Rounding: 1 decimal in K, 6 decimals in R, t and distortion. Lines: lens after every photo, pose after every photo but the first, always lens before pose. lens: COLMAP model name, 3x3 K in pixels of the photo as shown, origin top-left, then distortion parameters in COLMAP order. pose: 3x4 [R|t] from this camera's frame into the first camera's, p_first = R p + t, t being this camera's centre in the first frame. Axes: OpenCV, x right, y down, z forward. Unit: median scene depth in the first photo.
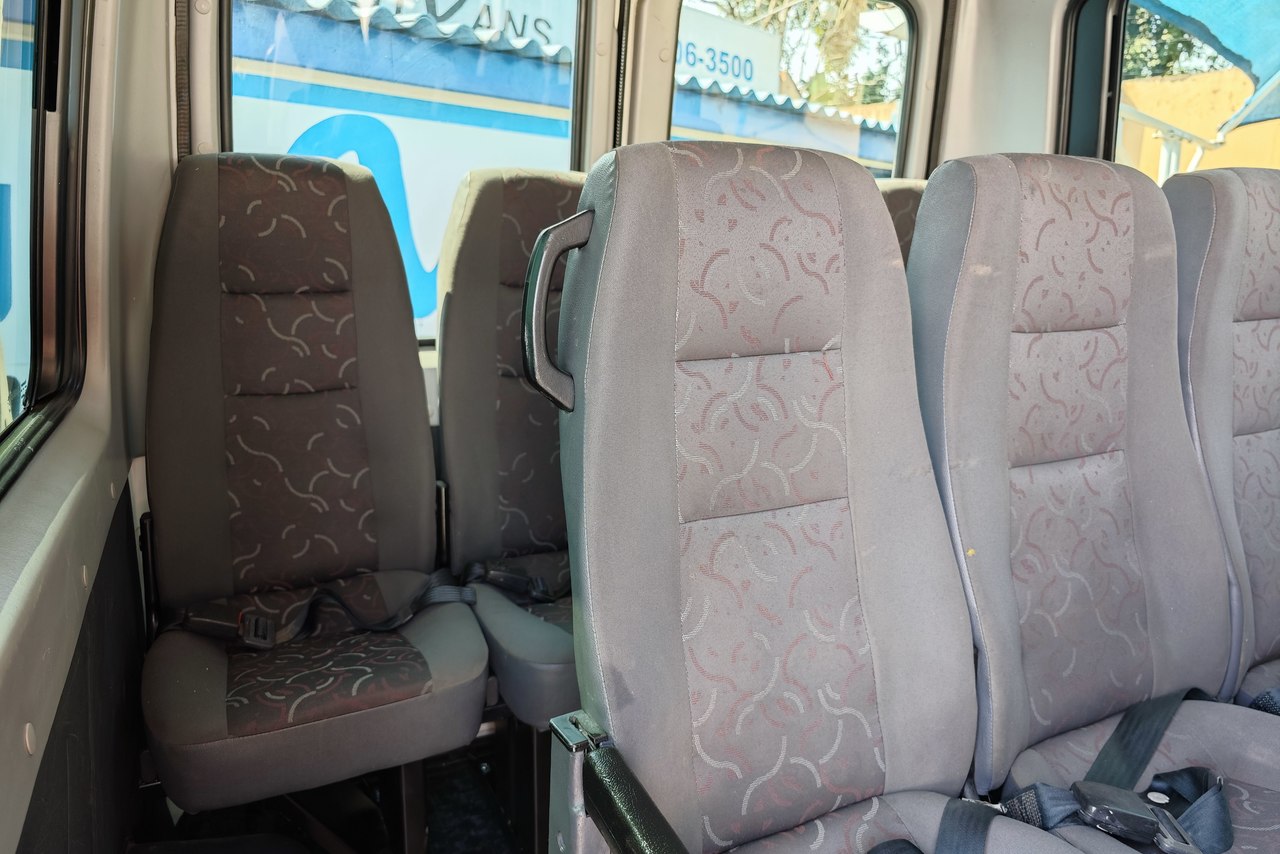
lens RADIAL K [[935.3, 0, 641.5], [0, 935.3, 442.6], [0, 0, 1]] dist [-0.003687, -0.003511]
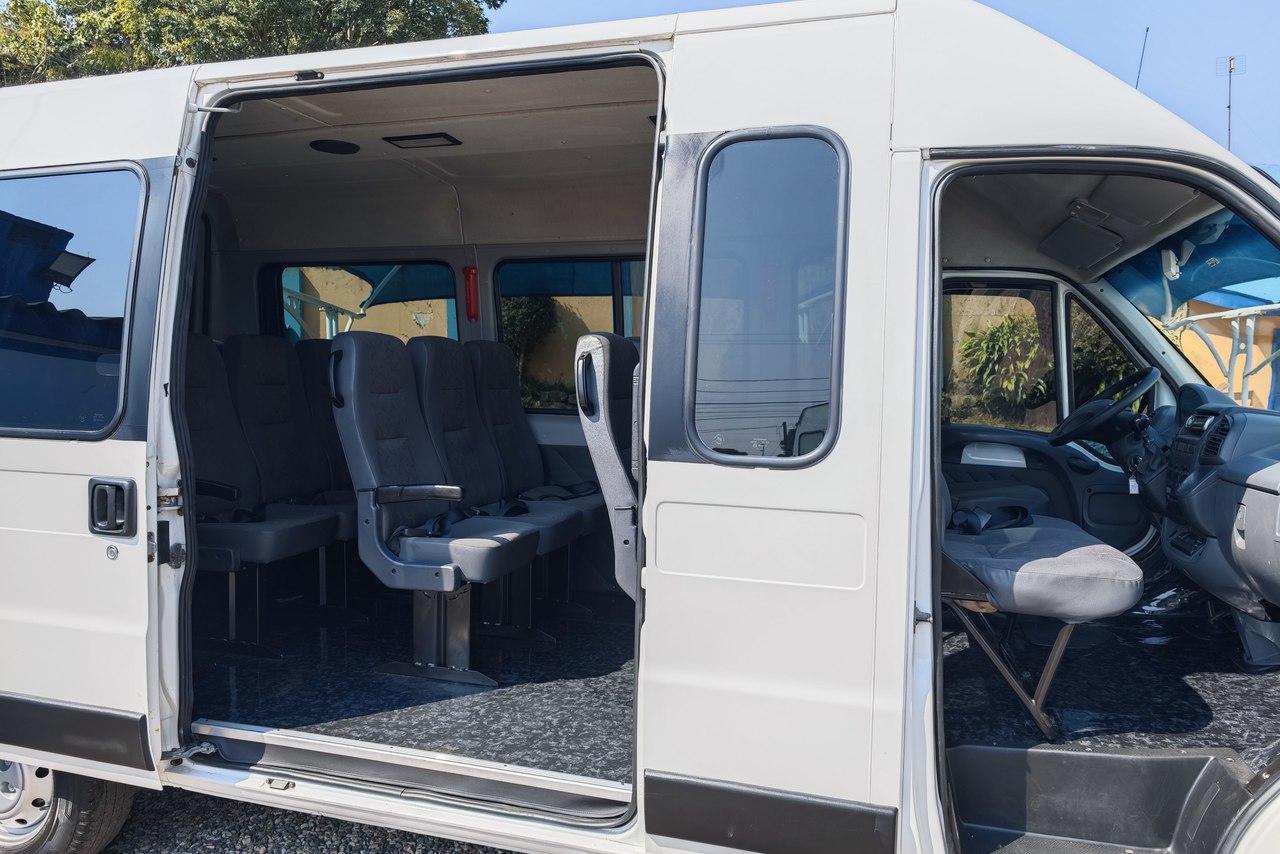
lens RADIAL K [[861.4, 0, 640.0], [0, 861.4, 427.0], [0, 0, 1]] dist [-0.012107, -0.002532]
pose [[0.682990, -0.043745, 0.729117, -1.079283], [0.161034, 0.982662, -0.091889, 0.628731], [-0.712456, 0.180172, 0.678192, -2.414544]]
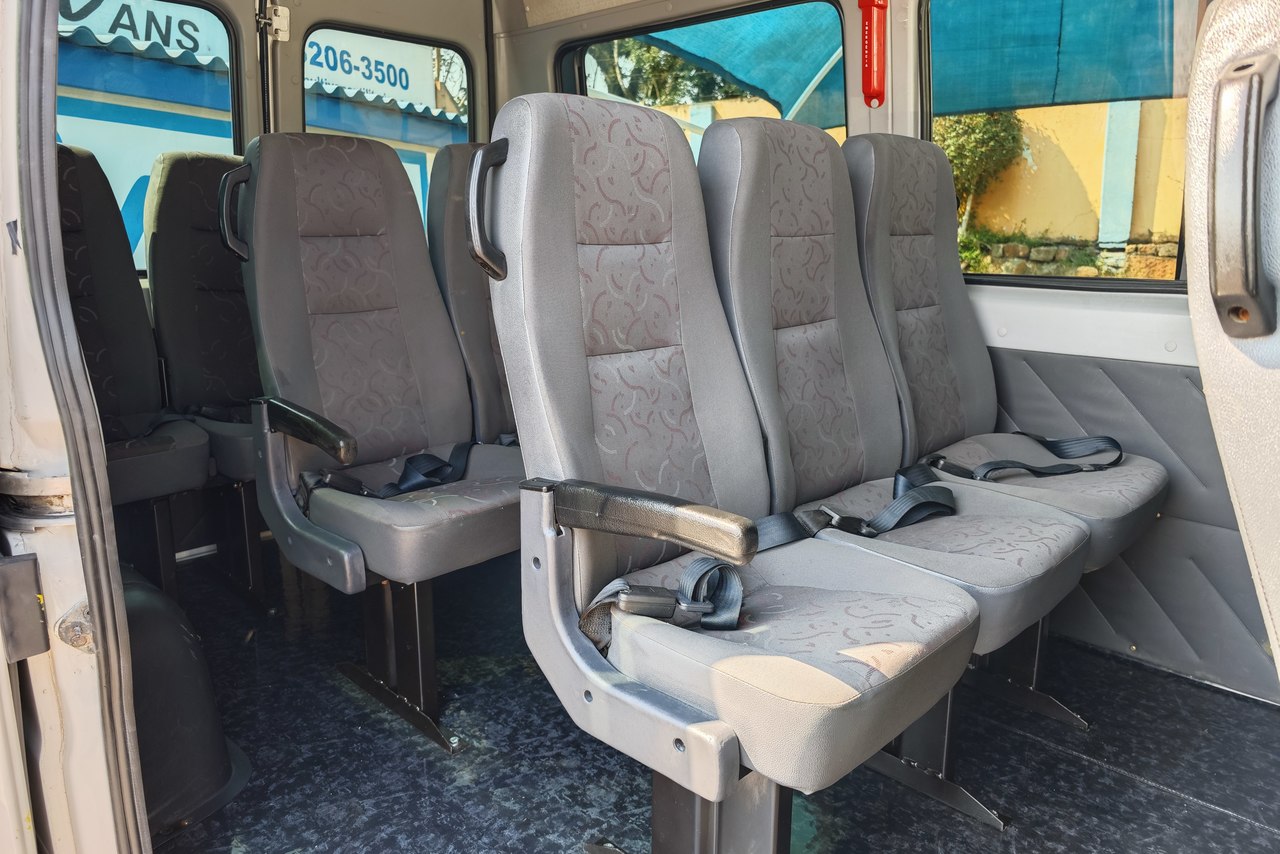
lens RADIAL K [[899.1, 0, 640.0], [0, 899.1, 427.0], [0, 0, 1]] dist [0.003983, 0.001003]
pose [[0.942826, -0.084469, 0.322403, 0.063852], [0.087937, 0.996119, 0.003821, 0.365729], [-0.321474, 0.024748, 0.946595, -1.054787]]
